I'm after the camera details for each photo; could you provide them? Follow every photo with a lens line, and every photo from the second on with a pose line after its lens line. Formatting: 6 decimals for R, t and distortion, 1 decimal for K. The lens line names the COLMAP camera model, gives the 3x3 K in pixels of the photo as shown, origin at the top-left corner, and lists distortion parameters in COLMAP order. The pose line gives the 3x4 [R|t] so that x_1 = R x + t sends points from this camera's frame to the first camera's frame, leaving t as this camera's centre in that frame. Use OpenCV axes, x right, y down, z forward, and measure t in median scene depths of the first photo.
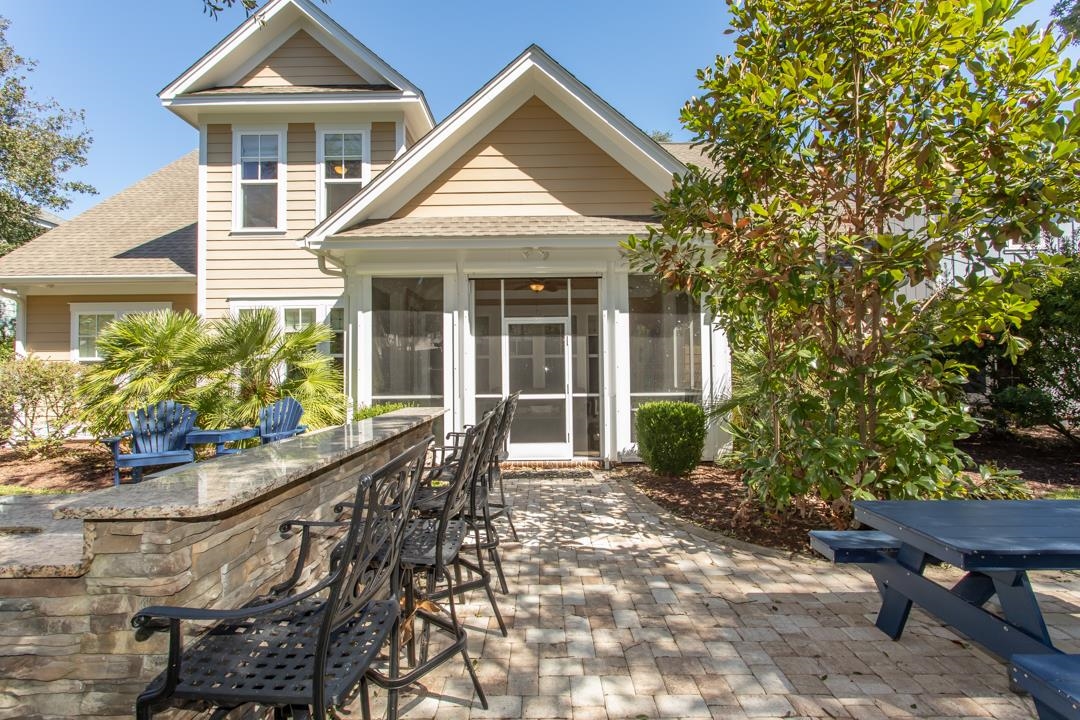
lens RADIAL K [[496.1, 0, 540.0], [0, 496.1, 360.0], [0, 0, 1]] dist [0.000696, -0.000244]
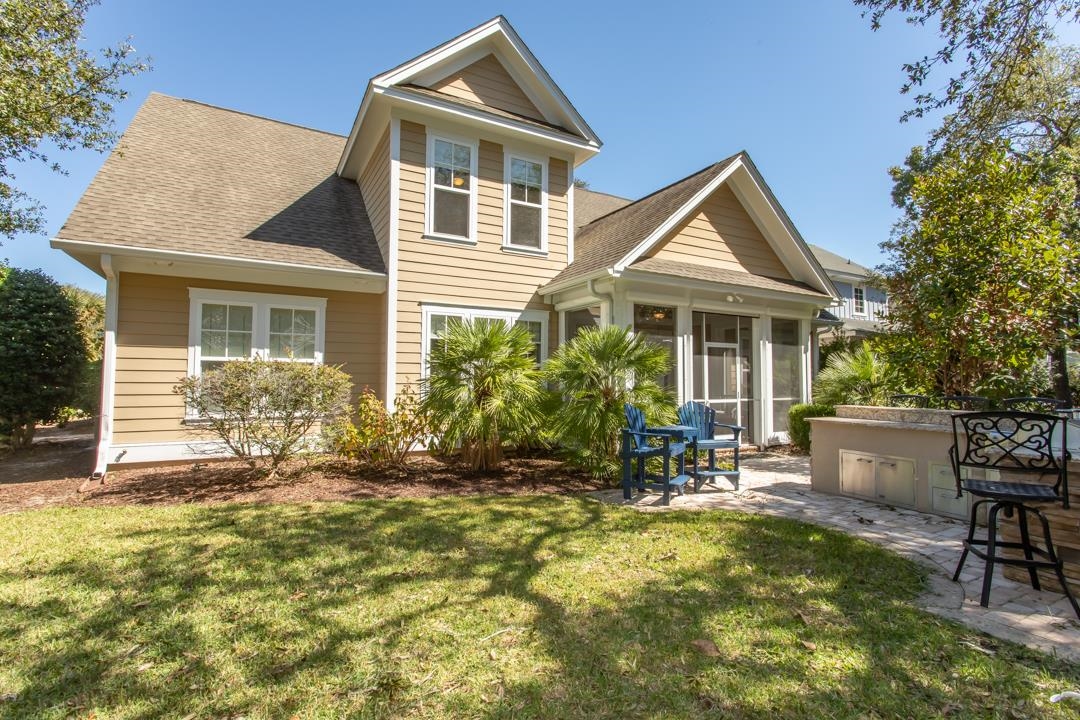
lens RADIAL K [[513.1, 0, 540.0], [0, 513.1, 360.0], [0, 0, 1]] dist [0.003175, 0.000755]
pose [[0.874440, 0.035829, 0.483809, -1.070219], [-0.024470, 0.999257, -0.029773, 0.015318], [-0.484516, 0.014196, 0.874667, 0.008679]]
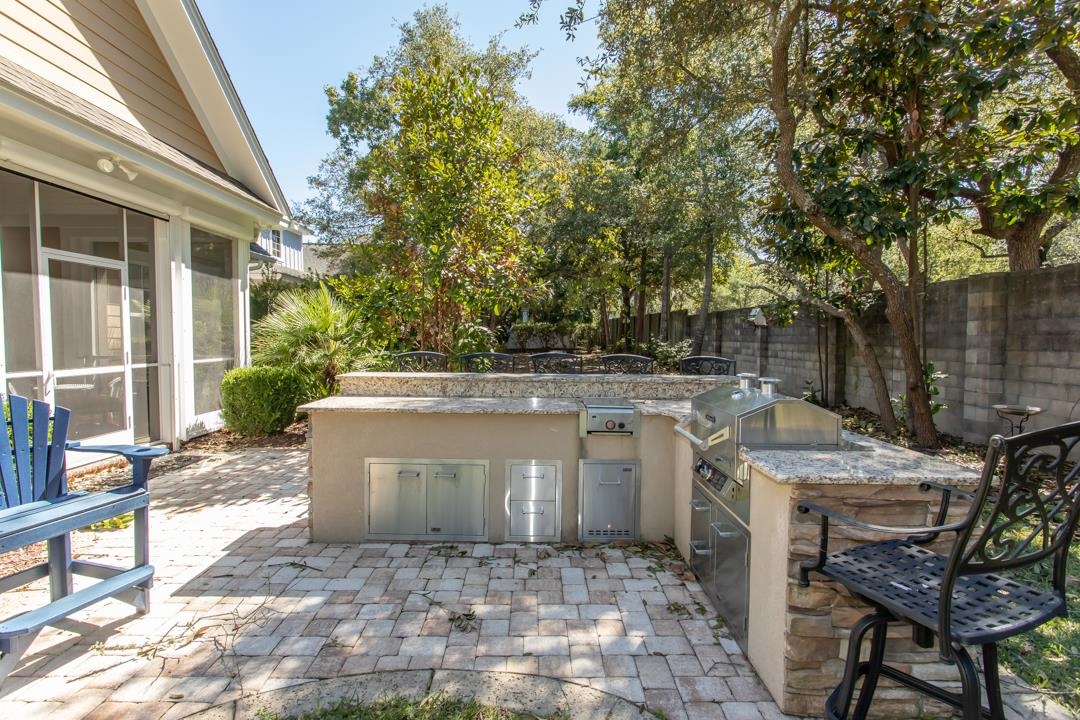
lens RADIAL K [[513.1, 0, 540.0], [0, 513.1, 360.0], [0, 0, 1]] dist [0.003175, 0.000755]
pose [[-0.000468, -0.033276, 0.999446, -0.681639], [-0.026114, 0.999106, 0.033252, 0.018131], [-0.999659, -0.026084, -0.001336, 0.358246]]
